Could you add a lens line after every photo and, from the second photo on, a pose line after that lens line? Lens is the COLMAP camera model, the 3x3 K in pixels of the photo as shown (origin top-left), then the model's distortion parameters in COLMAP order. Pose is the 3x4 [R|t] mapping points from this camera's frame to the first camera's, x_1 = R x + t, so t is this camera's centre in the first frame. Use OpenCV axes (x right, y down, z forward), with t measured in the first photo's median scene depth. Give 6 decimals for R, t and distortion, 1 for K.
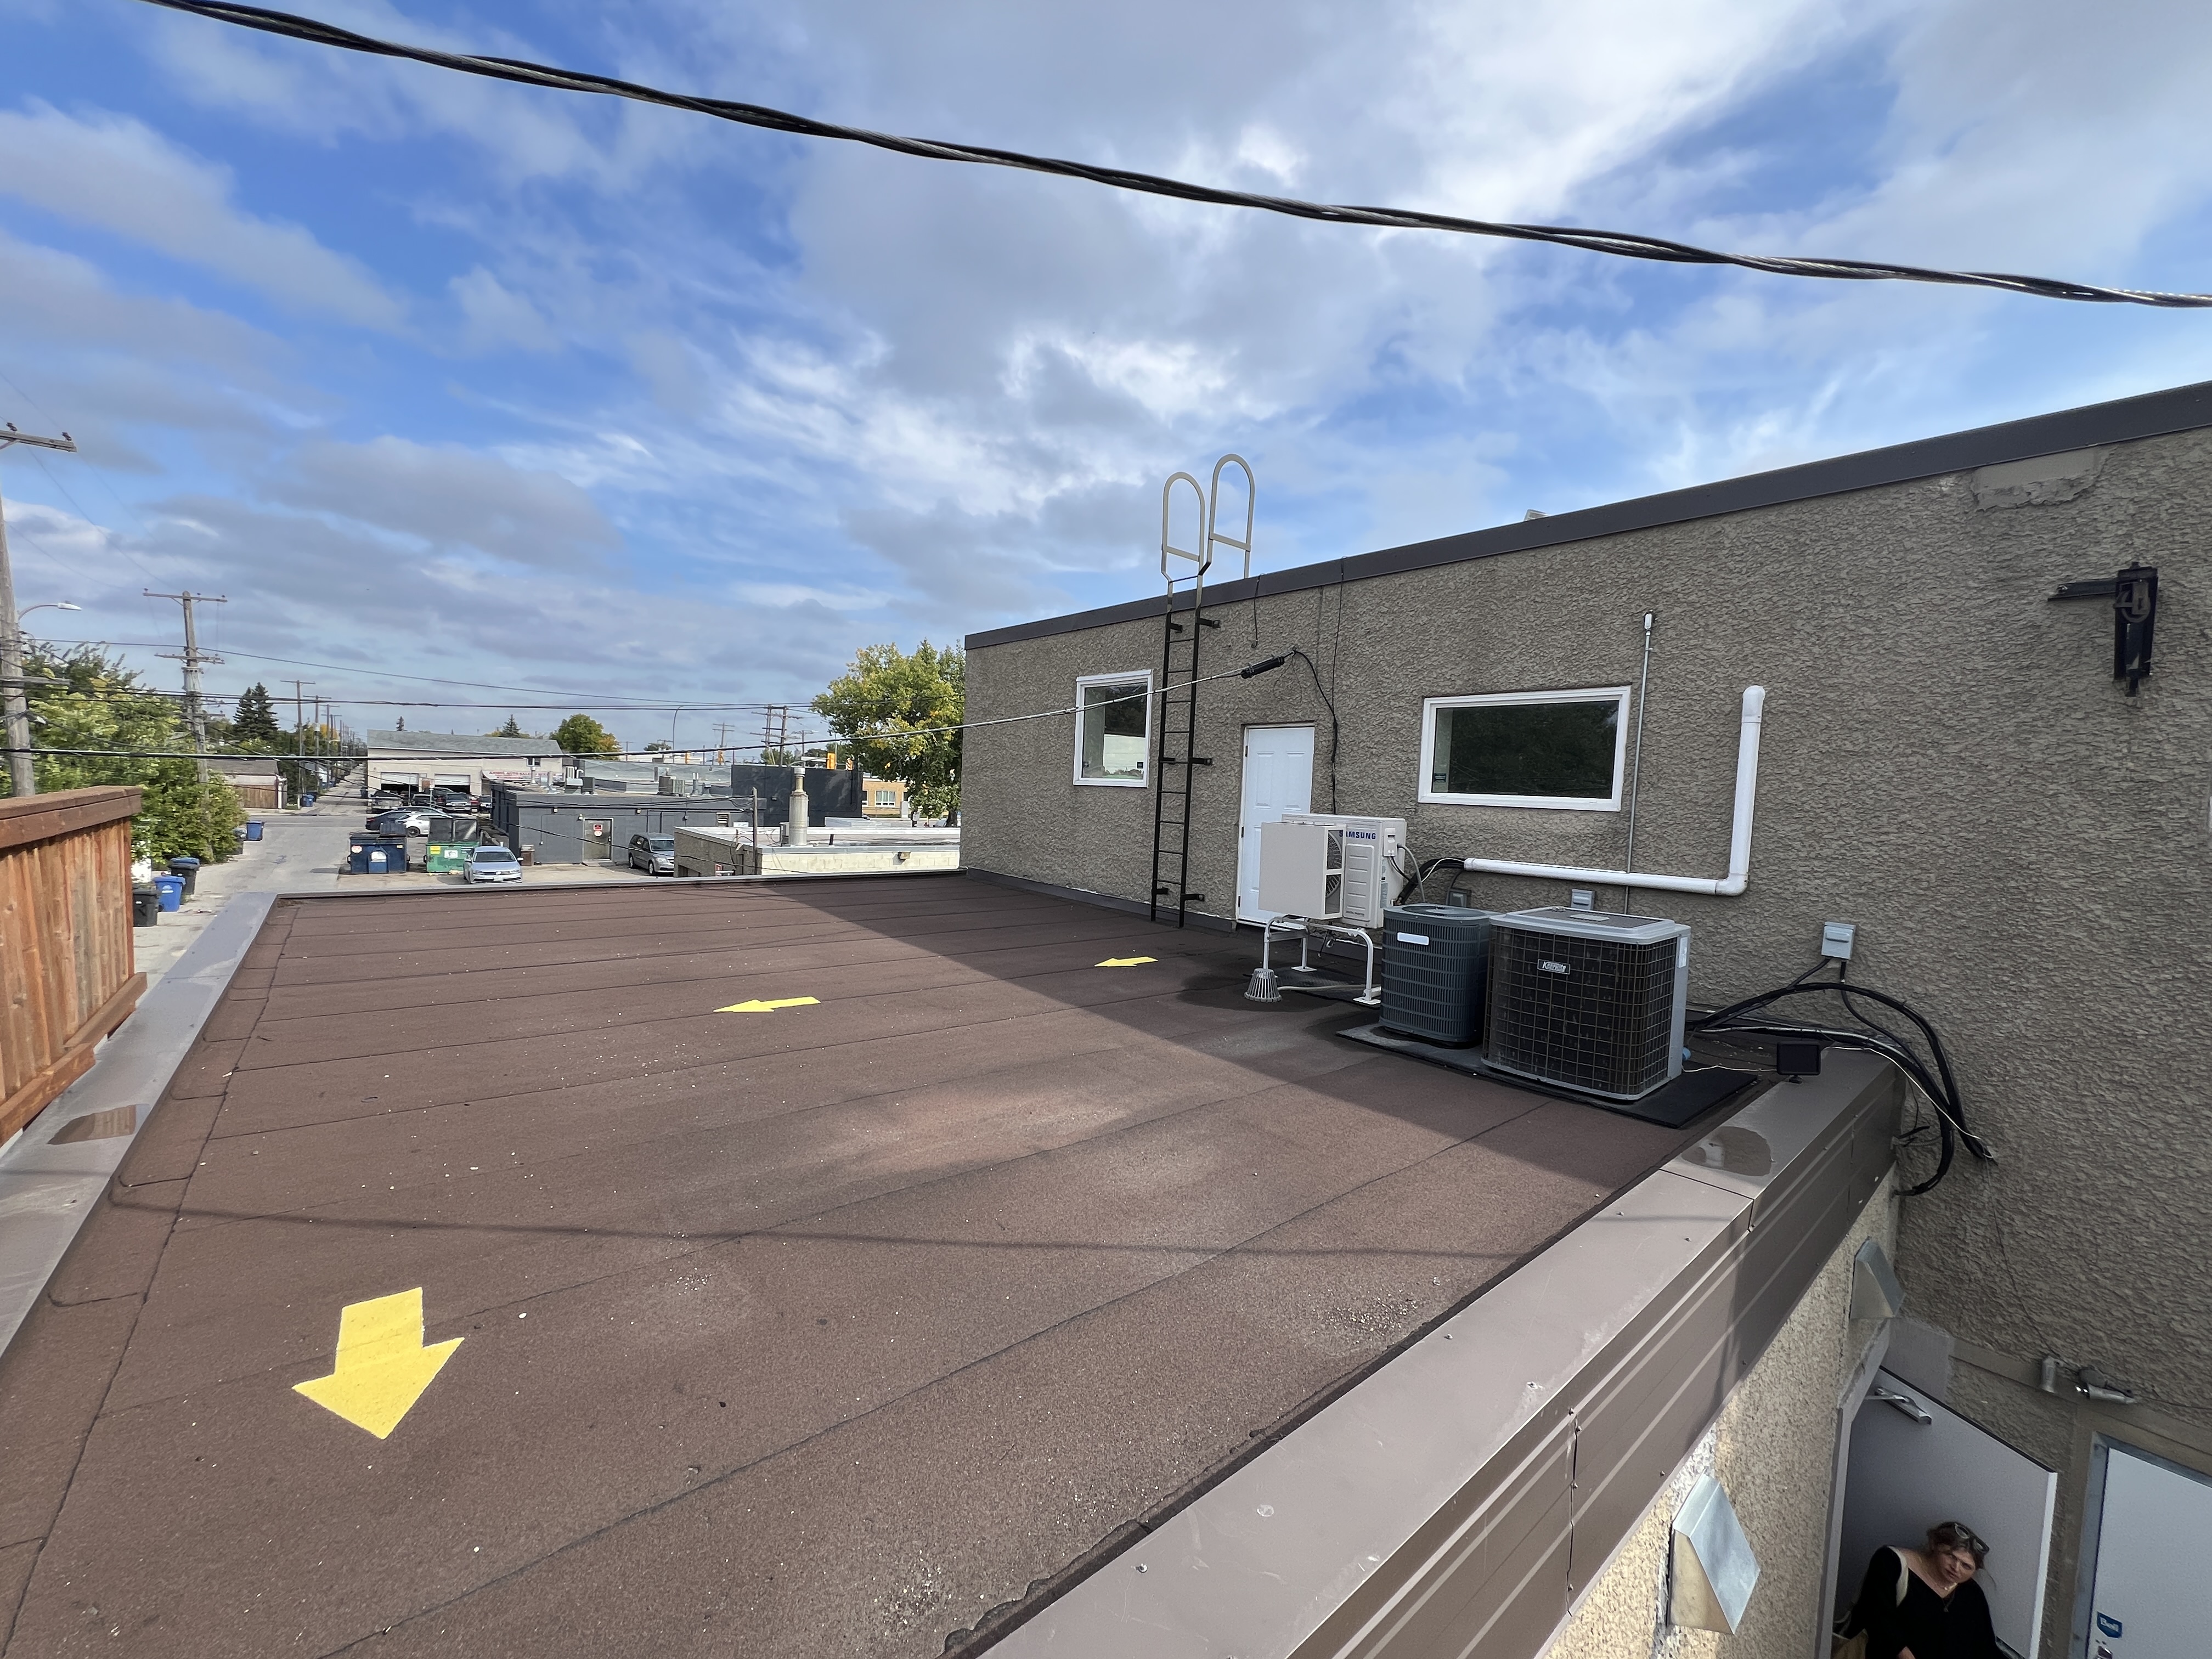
lens RADIAL K [[894.5, 0, 1106.0], [0, 894.5, 829.5], [0, 0, 1]] dist [-0.000872, -0.000239]
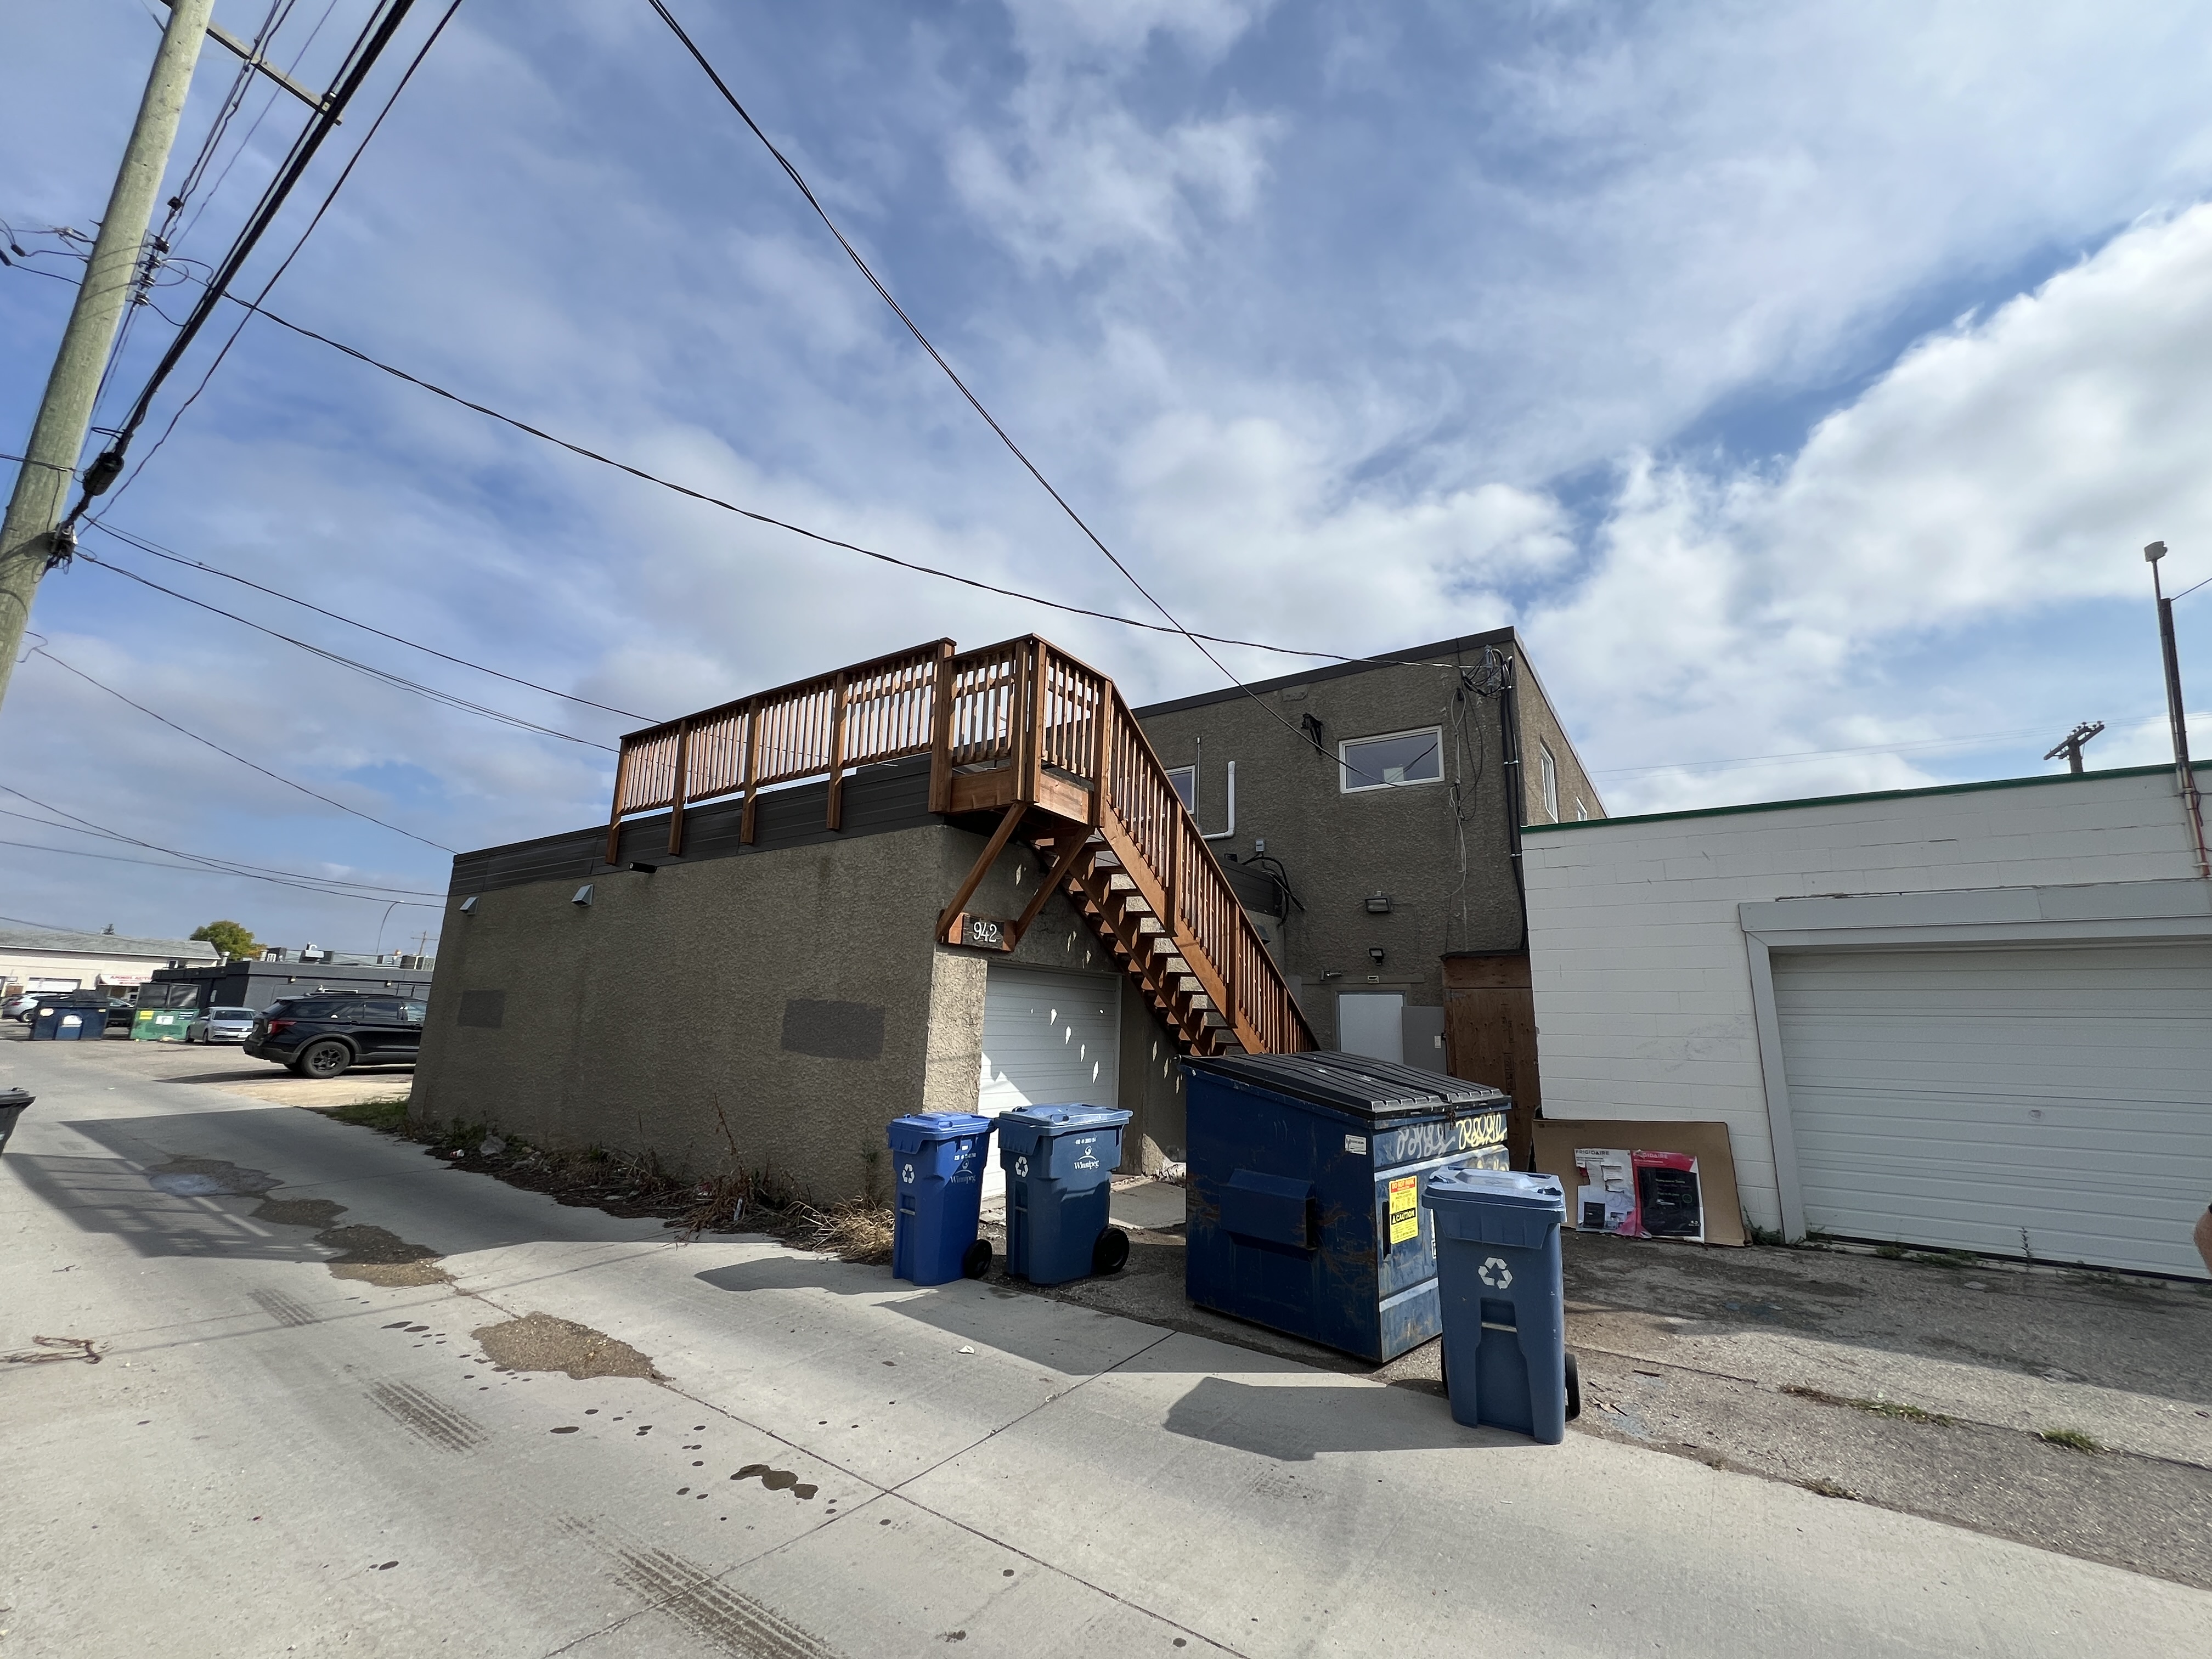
lens RADIAL K [[894.5, 0, 1106.0], [0, 894.5, 829.5], [0, 0, 1]] dist [-0.000872, -0.000239]
pose [[0.961122, 0.049111, 0.271720, -0.052378], [0.024148, 0.965336, -0.259893, 0.105508], [-0.275065, 0.256350, 0.926620, -0.194060]]
